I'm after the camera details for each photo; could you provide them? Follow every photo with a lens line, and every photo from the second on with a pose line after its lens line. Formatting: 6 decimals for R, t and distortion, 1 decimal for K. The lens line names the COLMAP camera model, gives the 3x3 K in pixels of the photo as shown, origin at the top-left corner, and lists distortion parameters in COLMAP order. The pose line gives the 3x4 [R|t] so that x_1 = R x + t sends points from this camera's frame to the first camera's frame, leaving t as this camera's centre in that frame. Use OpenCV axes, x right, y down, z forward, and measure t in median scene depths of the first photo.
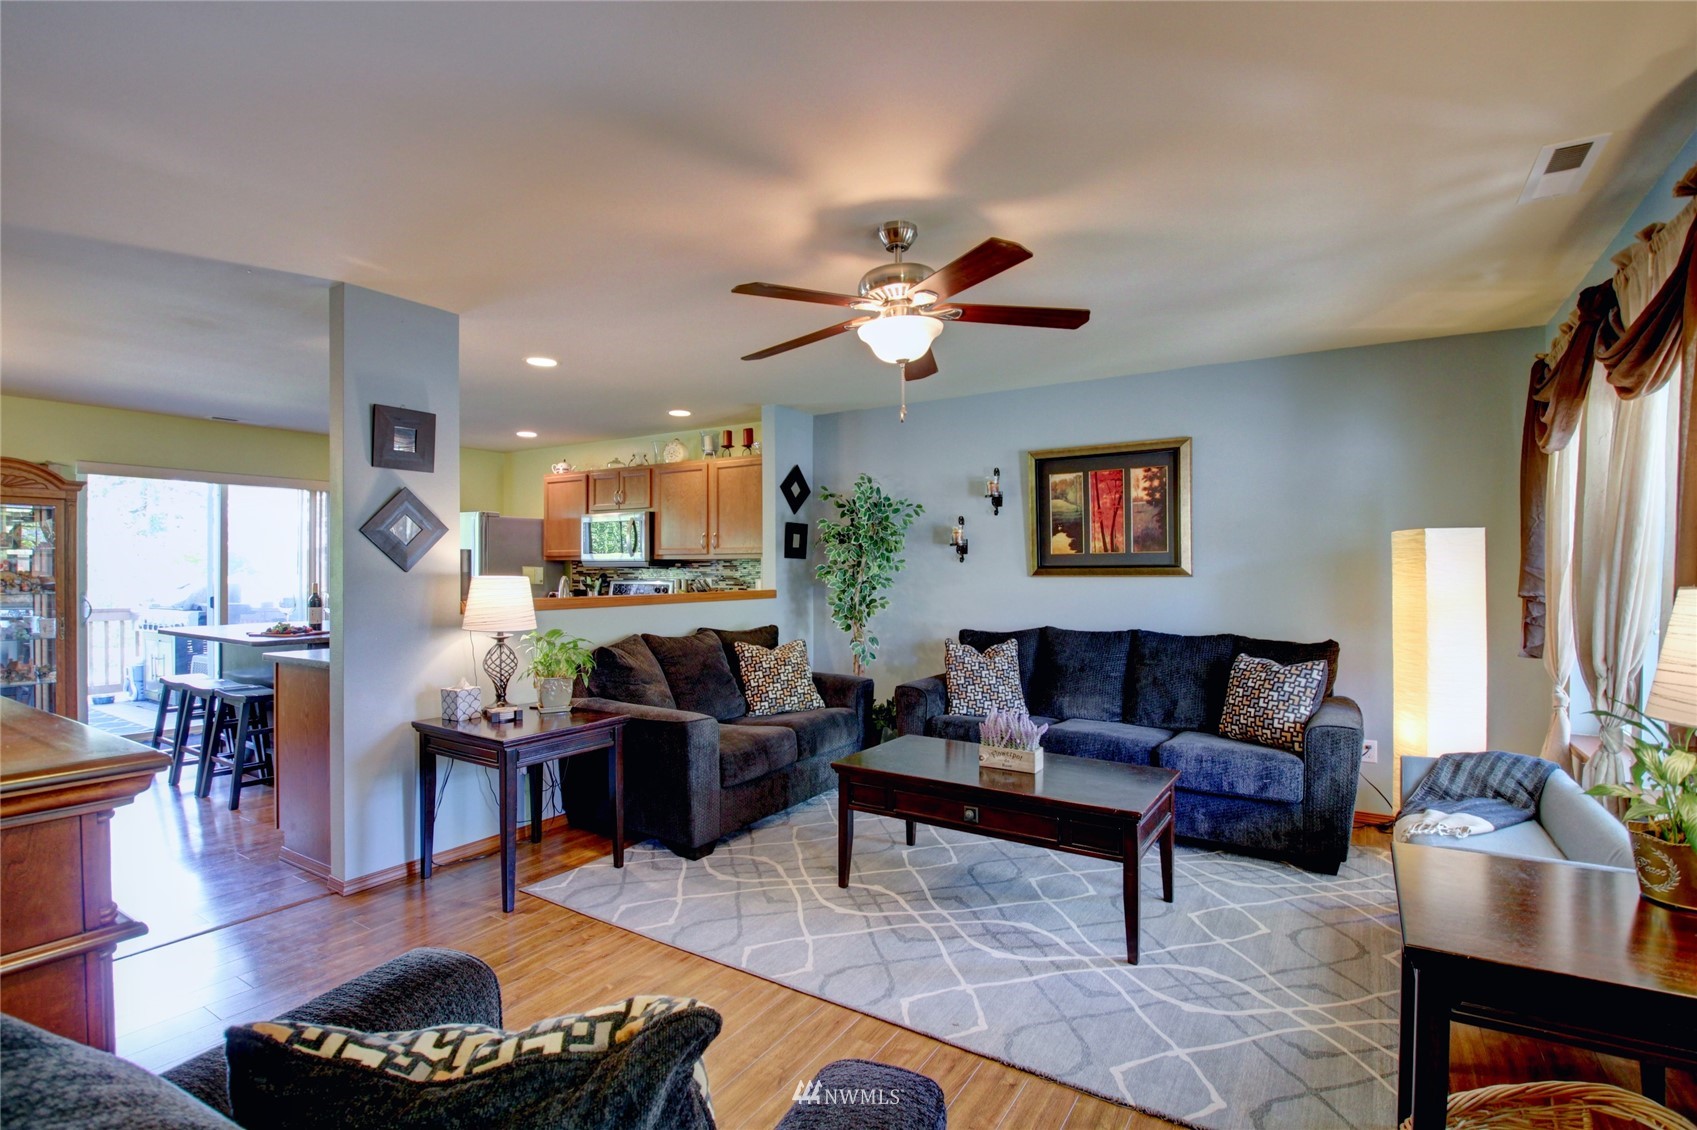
lens RADIAL K [[791.1, 0, 846.0], [0, 791.1, 570.0], [0, 0, 1]] dist [0.007741, -0.017882]
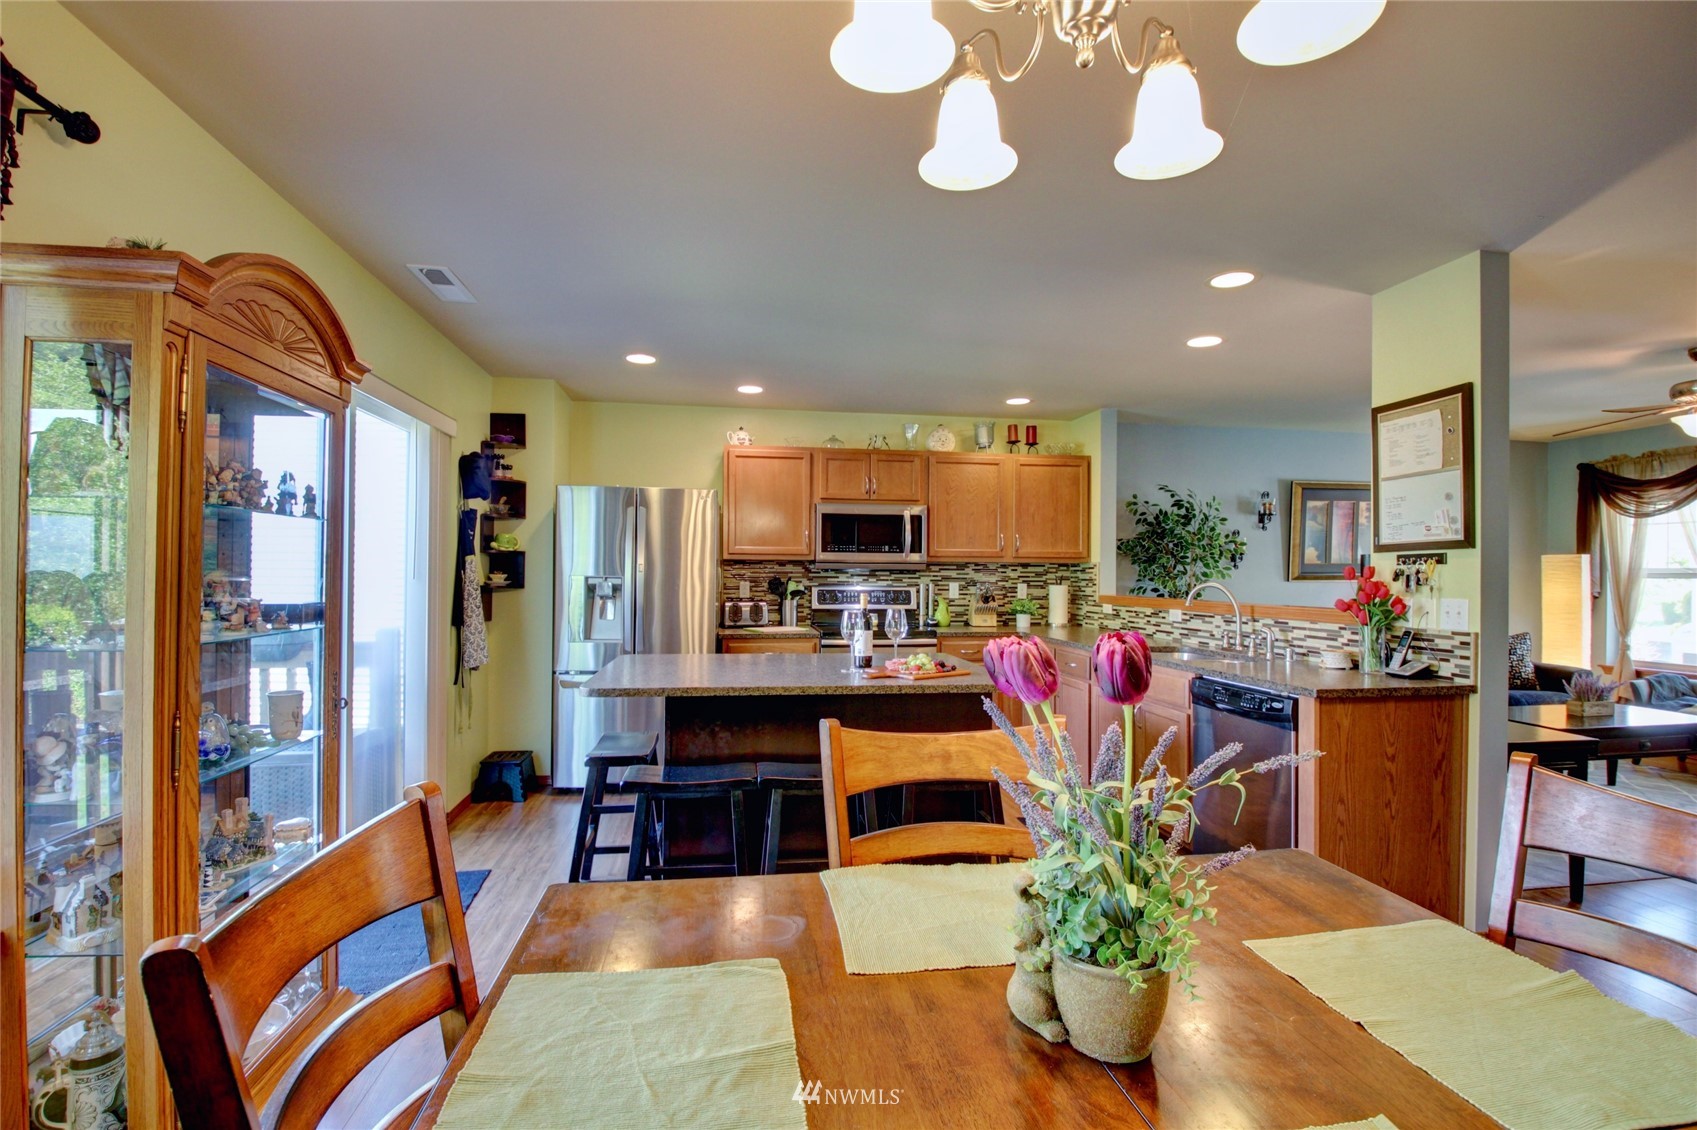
lens RADIAL K [[791.1, 0, 854.7], [0, 791.1, 572.0], [0, 0, 1]] dist [0.007741, -0.017882]
pose [[0.746500, 0.005164, 0.665366, -1.170404], [-0.006461, 0.999979, -0.000513, -0.000710], [-0.665354, -0.003916, 0.746517, 0.548191]]
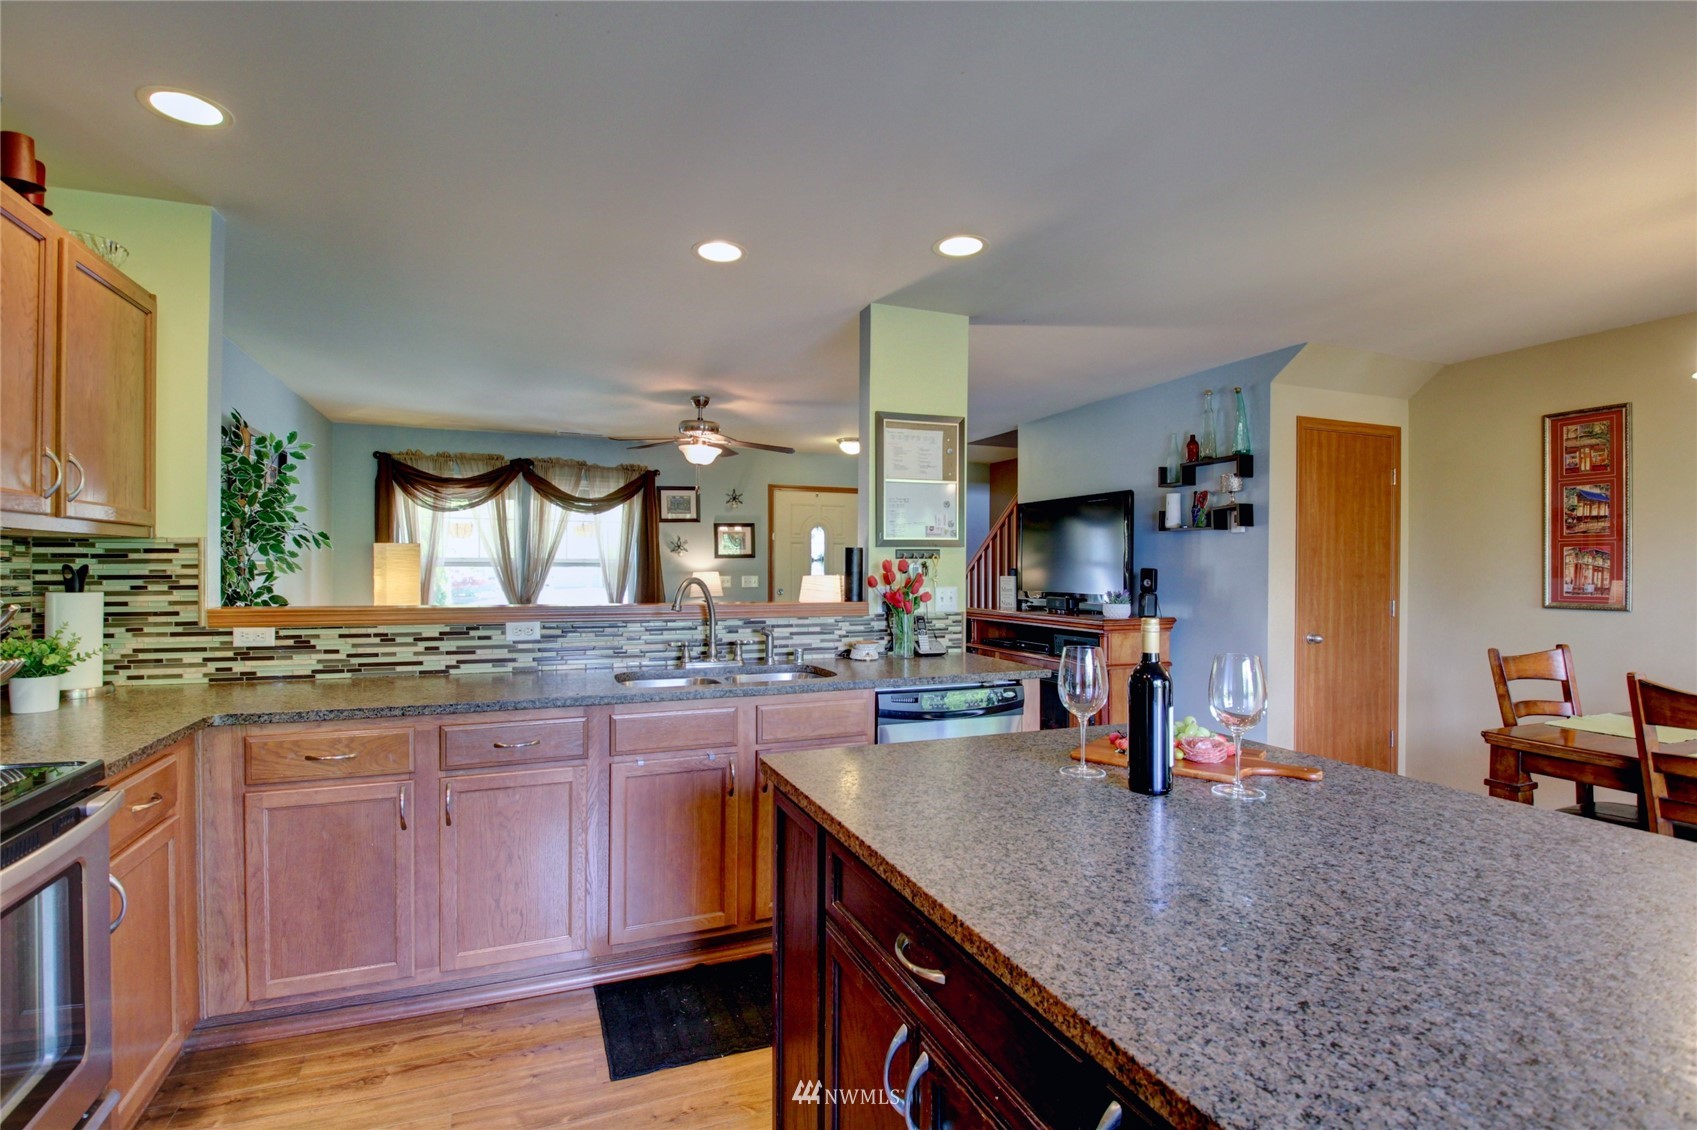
lens RADIAL K [[791.1, 0, 842.1], [0, 791.1, 567.6], [0, 0, 1]] dist [0.007741, -0.017882]
pose [[-0.813831, -0.005012, 0.581081, -0.785712], [-0.007469, 0.999970, -0.001836, 0.000043], [-0.581054, -0.005835, -0.813844, 1.359869]]
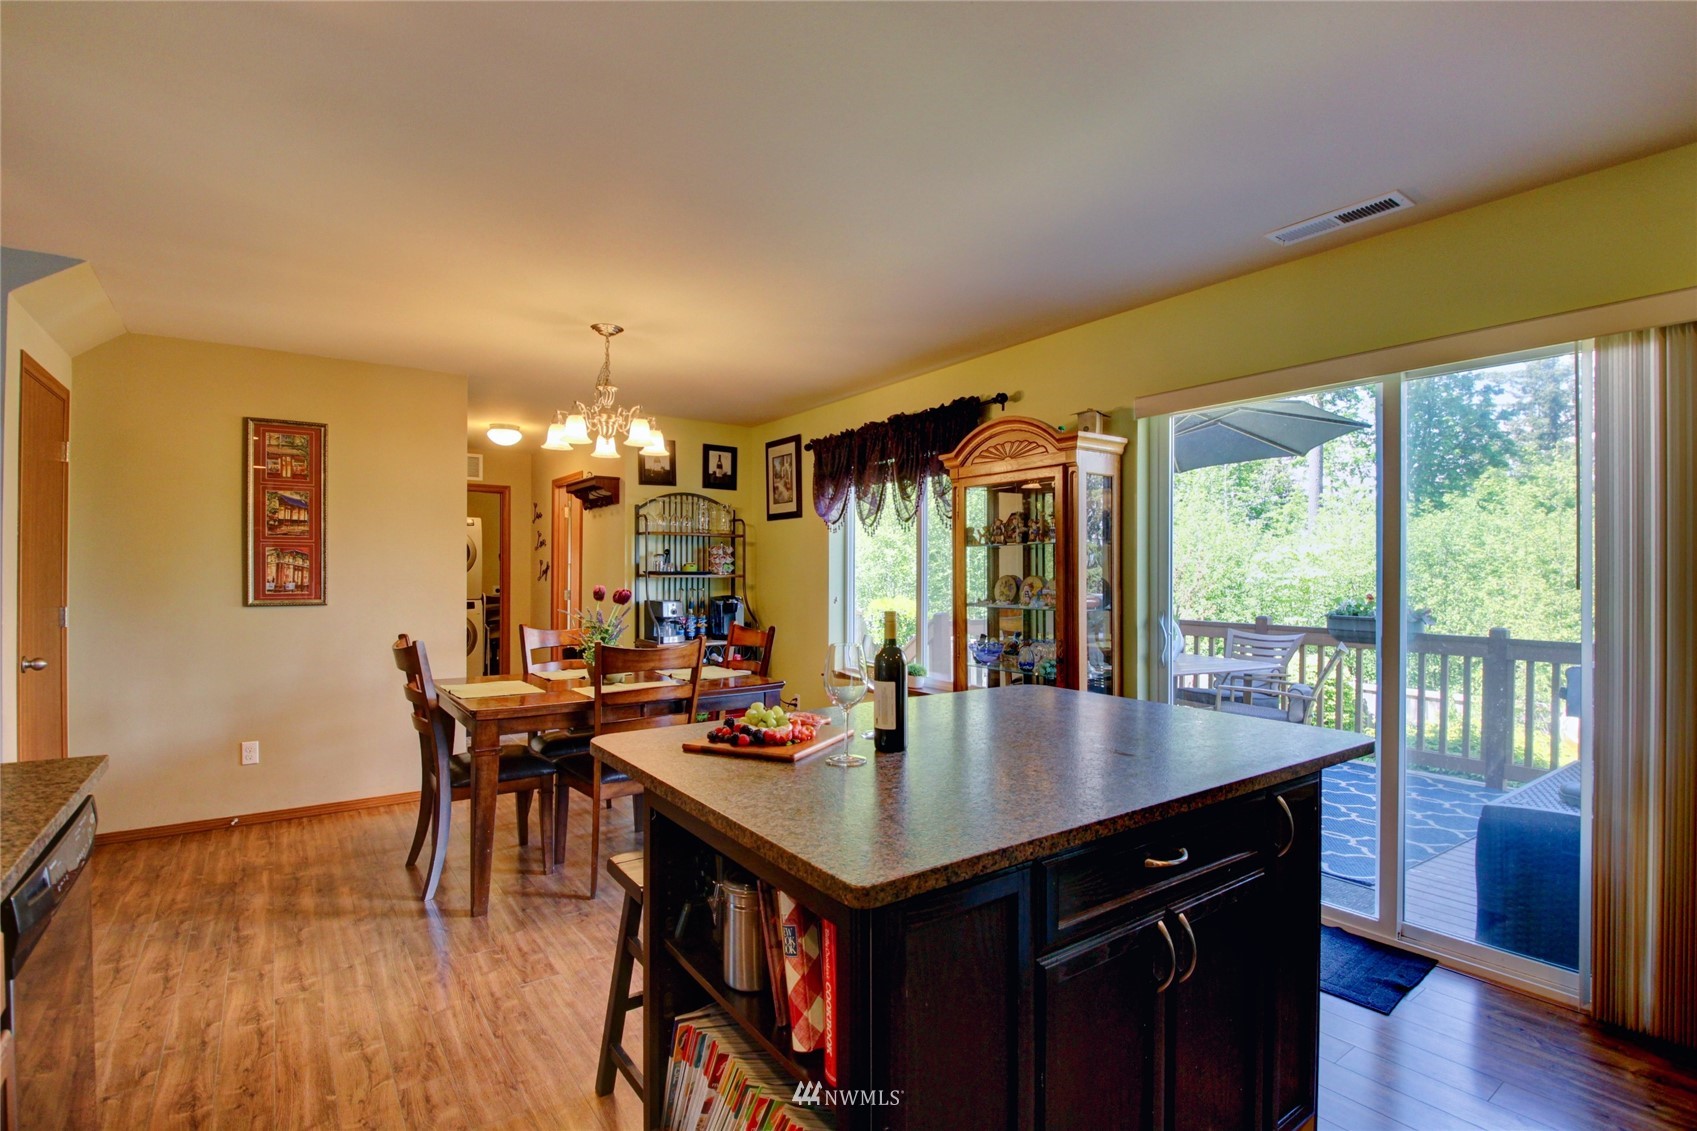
lens RADIAL K [[791.1, 0, 846.1], [0, 791.1, 570.3], [0, 0, 1]] dist [0.007741, -0.017882]
pose [[-0.366203, -0.005146, -0.930521, -0.362121], [-0.001532, 0.999987, -0.004927, 0.000038], [0.930534, -0.000379, -0.366206, 1.168746]]
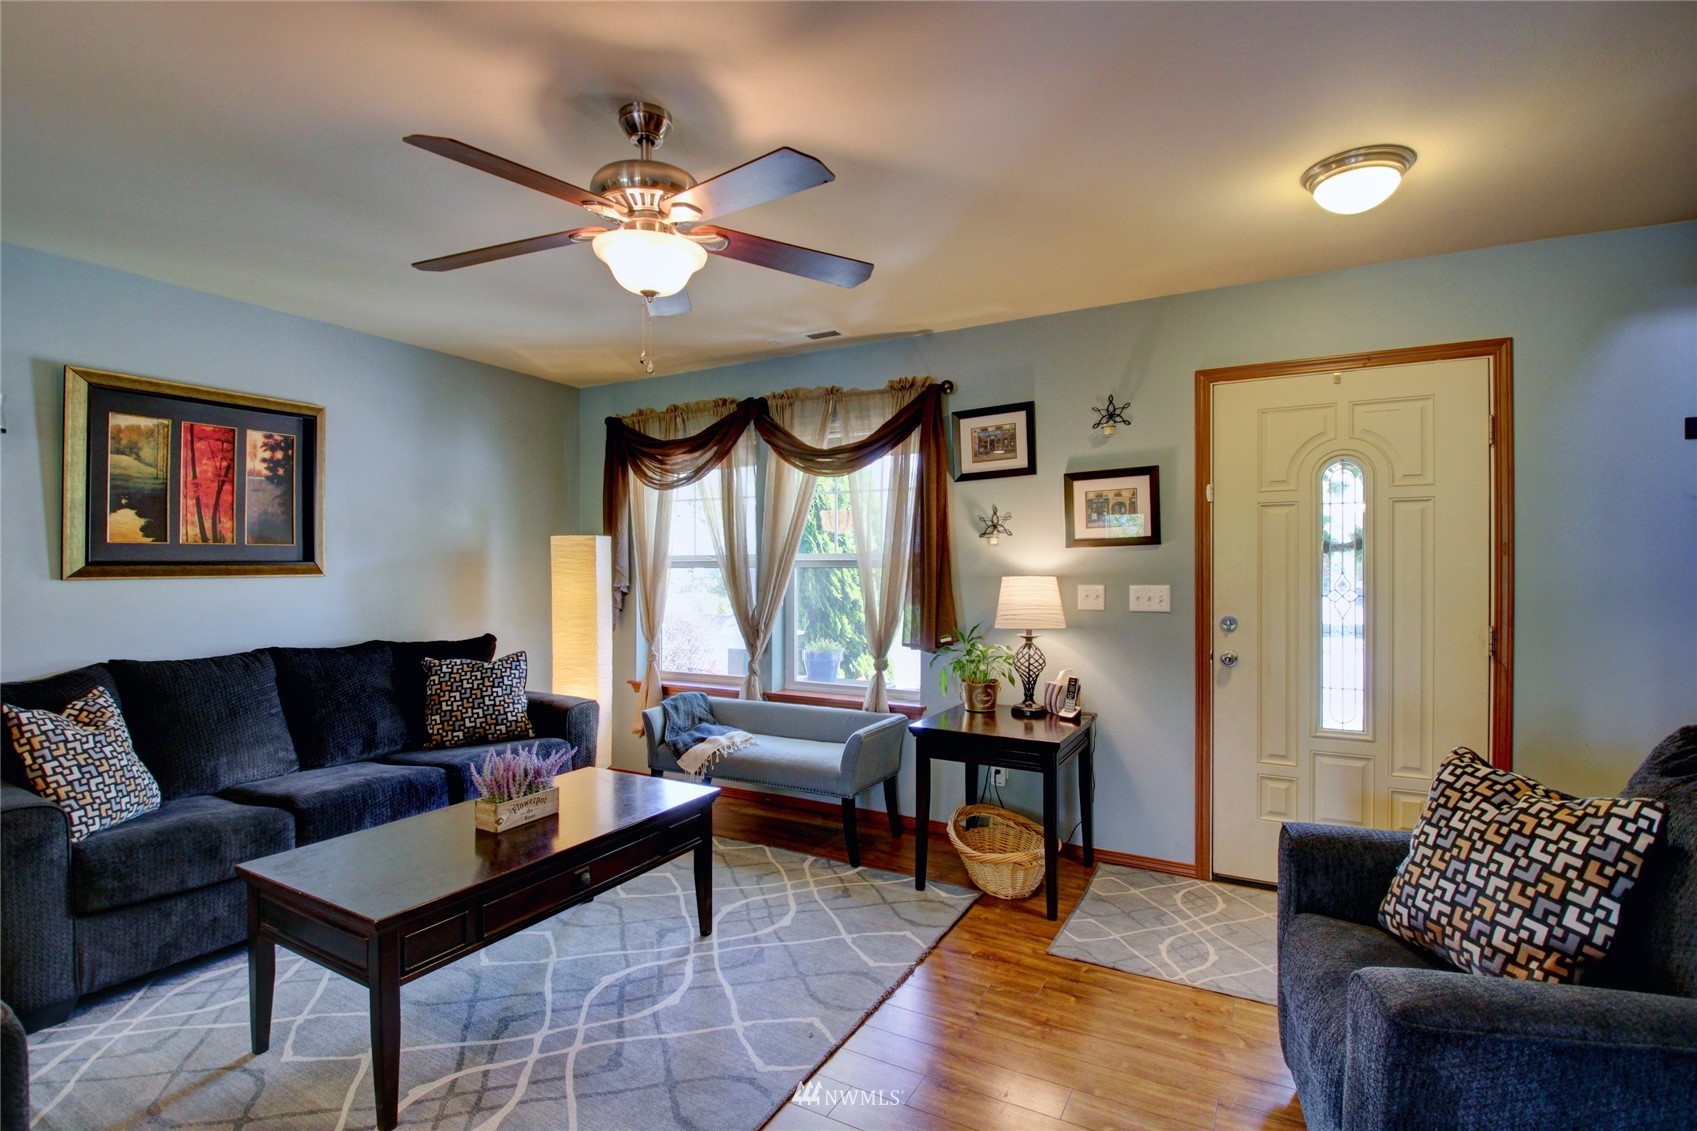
lens RADIAL K [[791.1, 0, 849.8], [0, 791.1, 568.9], [0, 0, 1]] dist [0.007741, -0.017882]
pose [[-0.061245, -0.001046, 0.998122, -0.395416], [-0.000353, 0.999999, 0.001026, -0.000177], [-0.998123, -0.000290, -0.061245, 0.478619]]
